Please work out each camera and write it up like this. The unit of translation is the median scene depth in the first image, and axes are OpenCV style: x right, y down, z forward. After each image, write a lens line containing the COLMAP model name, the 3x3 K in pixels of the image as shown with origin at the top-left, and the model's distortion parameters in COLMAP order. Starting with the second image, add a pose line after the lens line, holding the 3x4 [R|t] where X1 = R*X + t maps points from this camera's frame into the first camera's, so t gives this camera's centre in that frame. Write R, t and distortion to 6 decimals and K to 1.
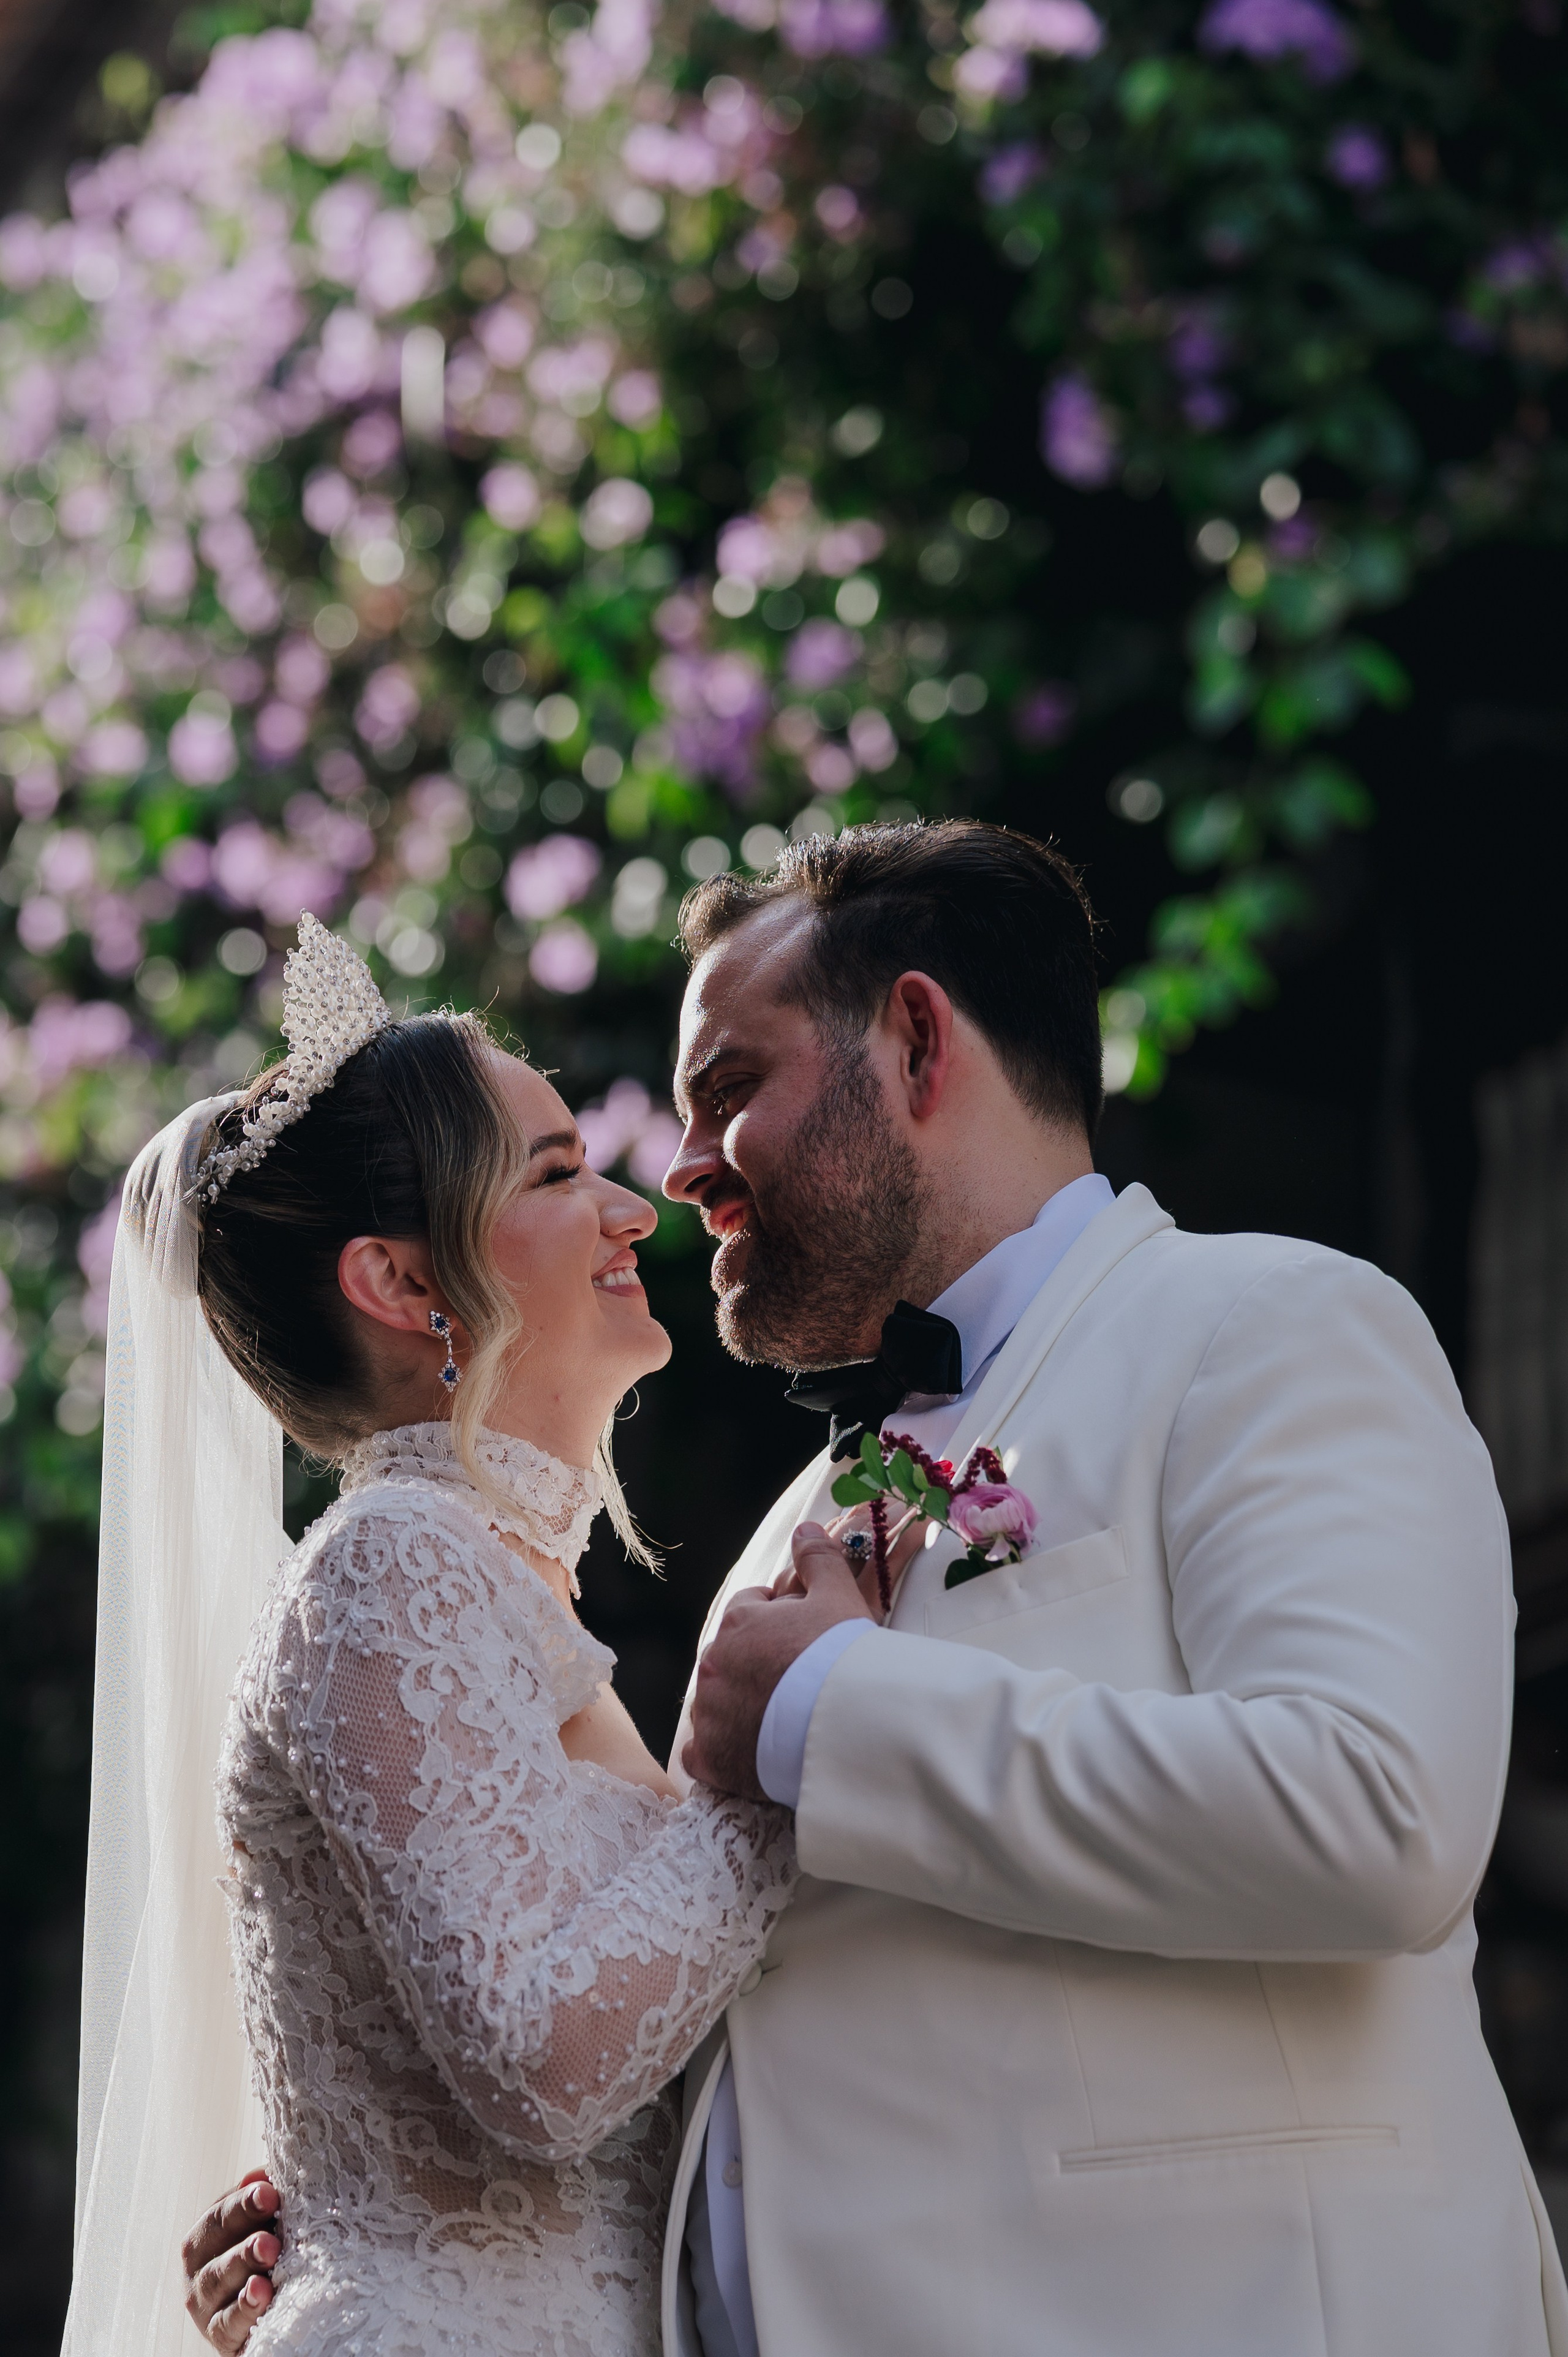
lens RADIAL K [[6065.2, 0, 790.1], [0, 6065.2, 1178.4], [0, 0, 1]] dist [-0.096169, 0.000000]
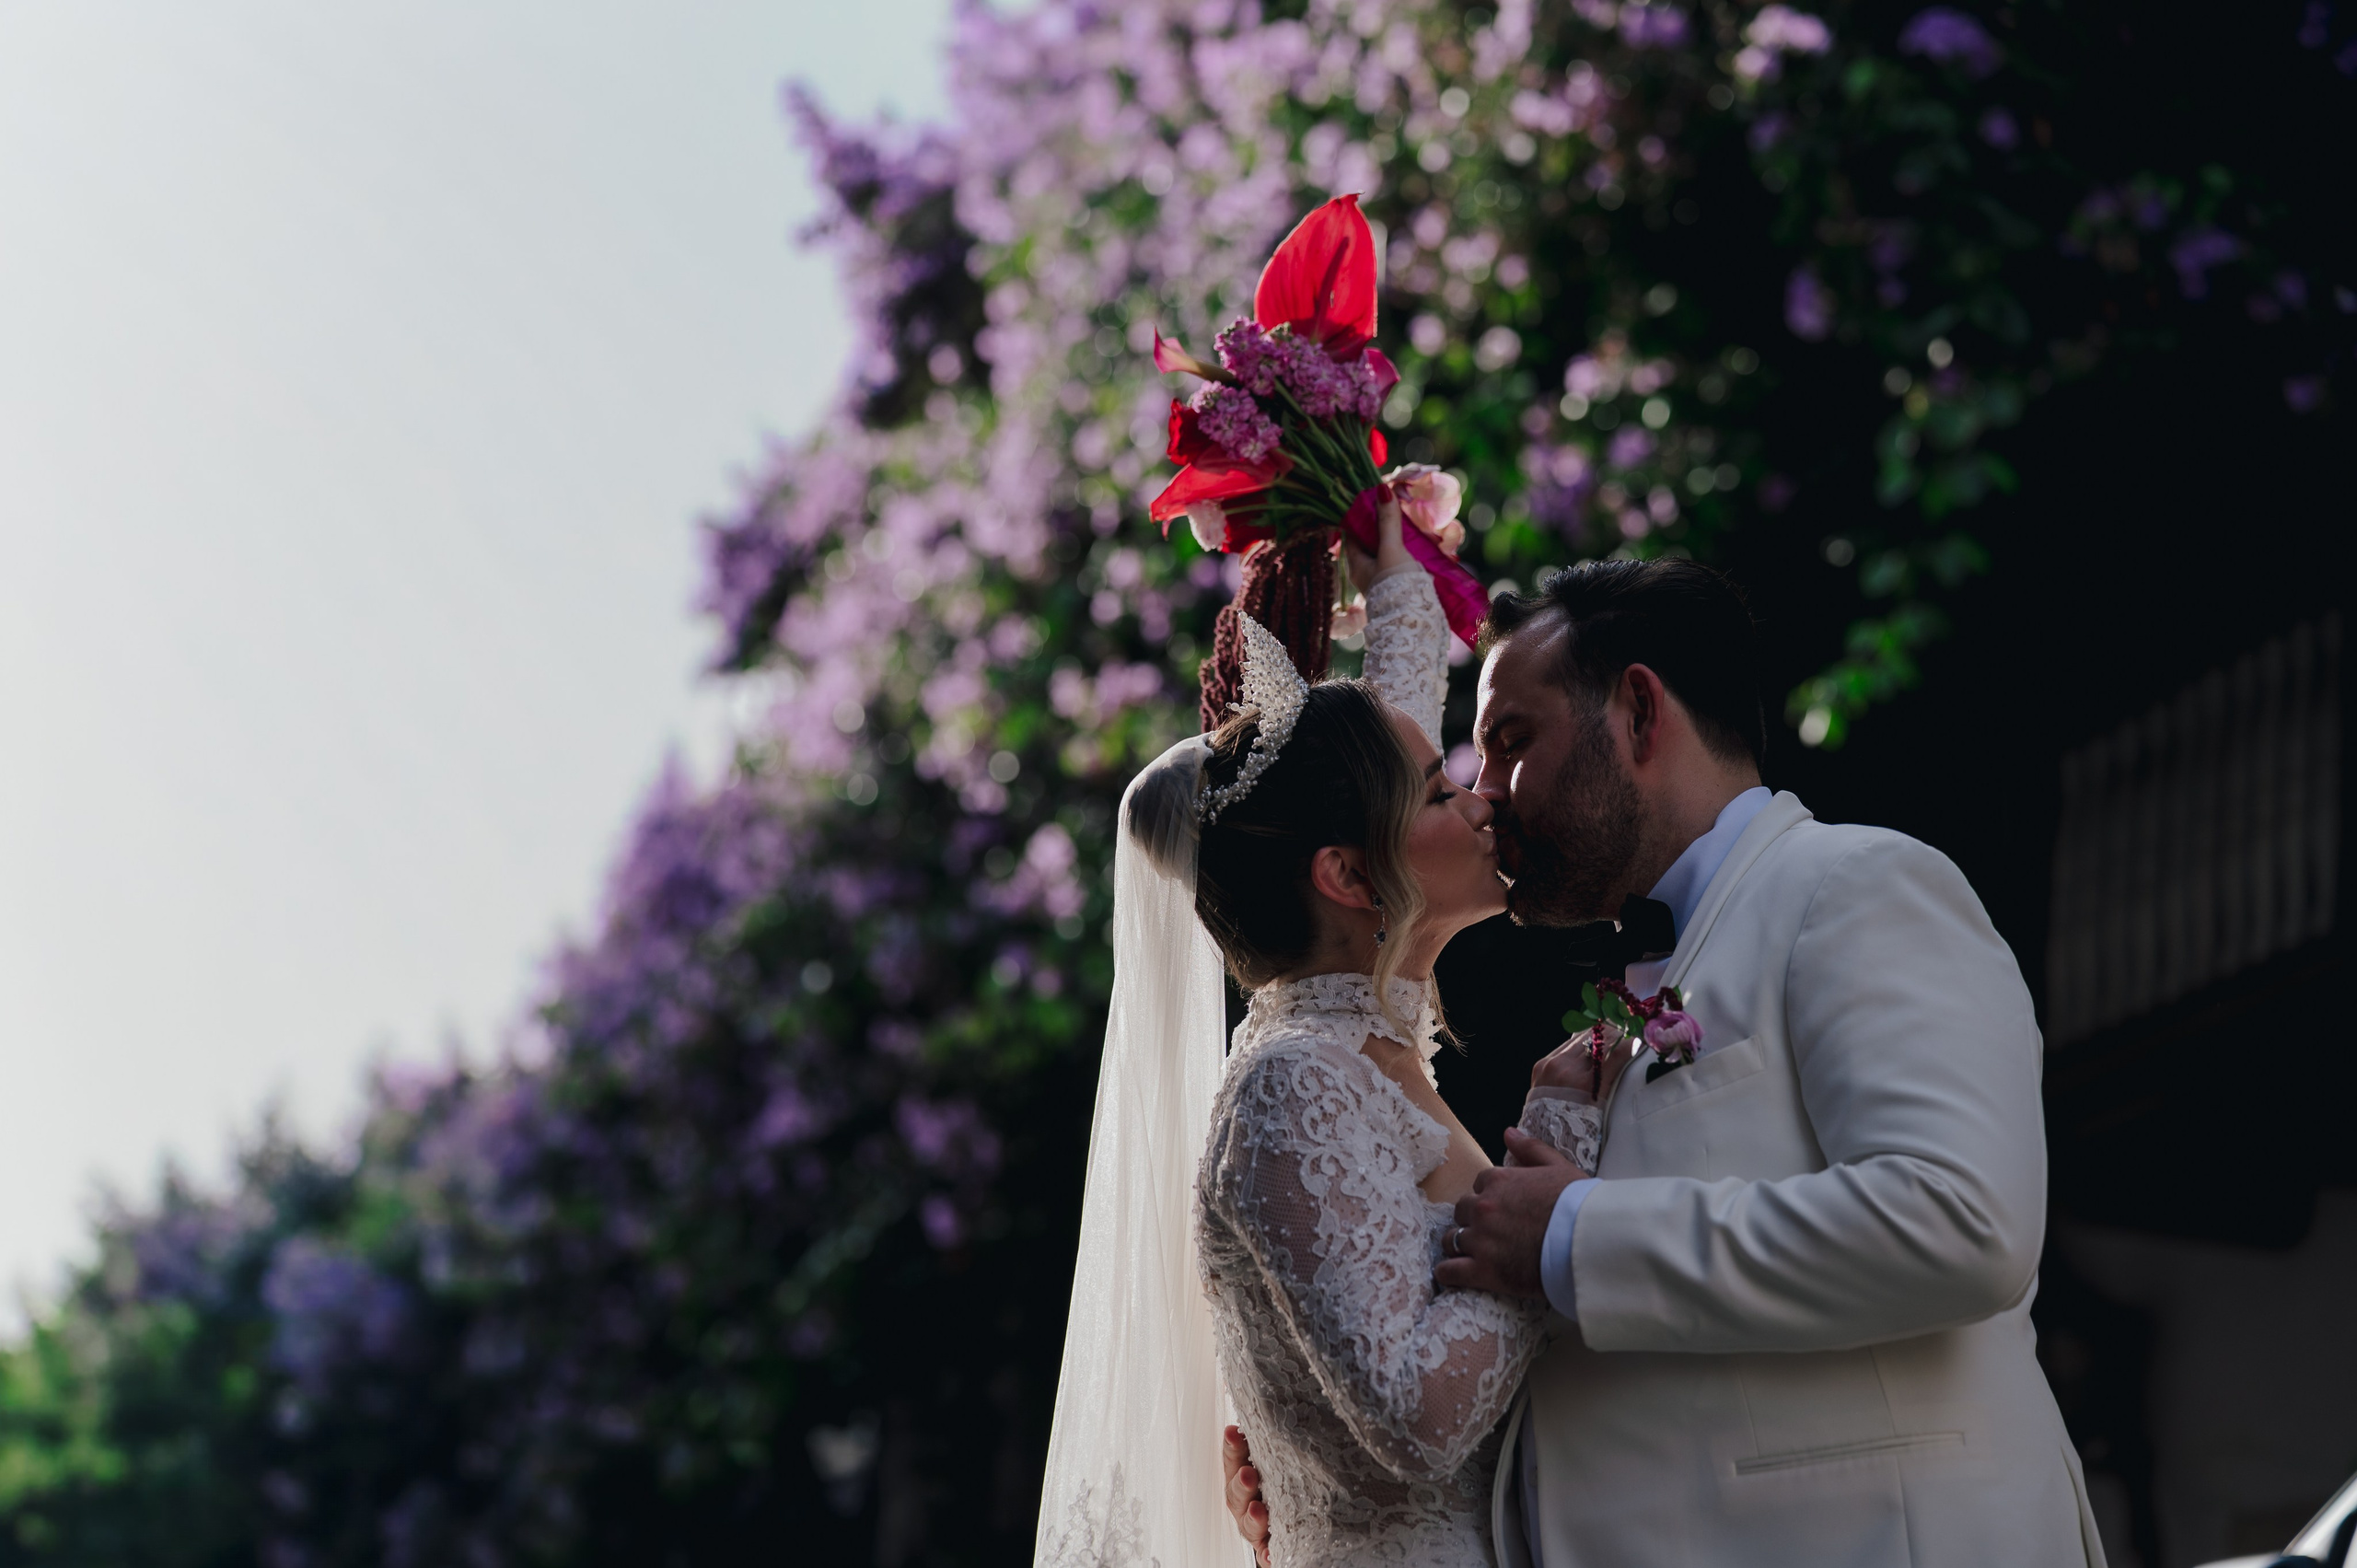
lens RADIAL K [[6065.4, 0, 1200.0], [0, 6065.4, 798.8], [0, 0, 1]] dist [-0.096169, 0.000000]
pose [[0.996806, 0.037523, -0.070497, 0.007893], [-0.038002, 0.999263, -0.005470, 0.012841], [0.070240, 0.008132, 0.997497, -0.504250]]
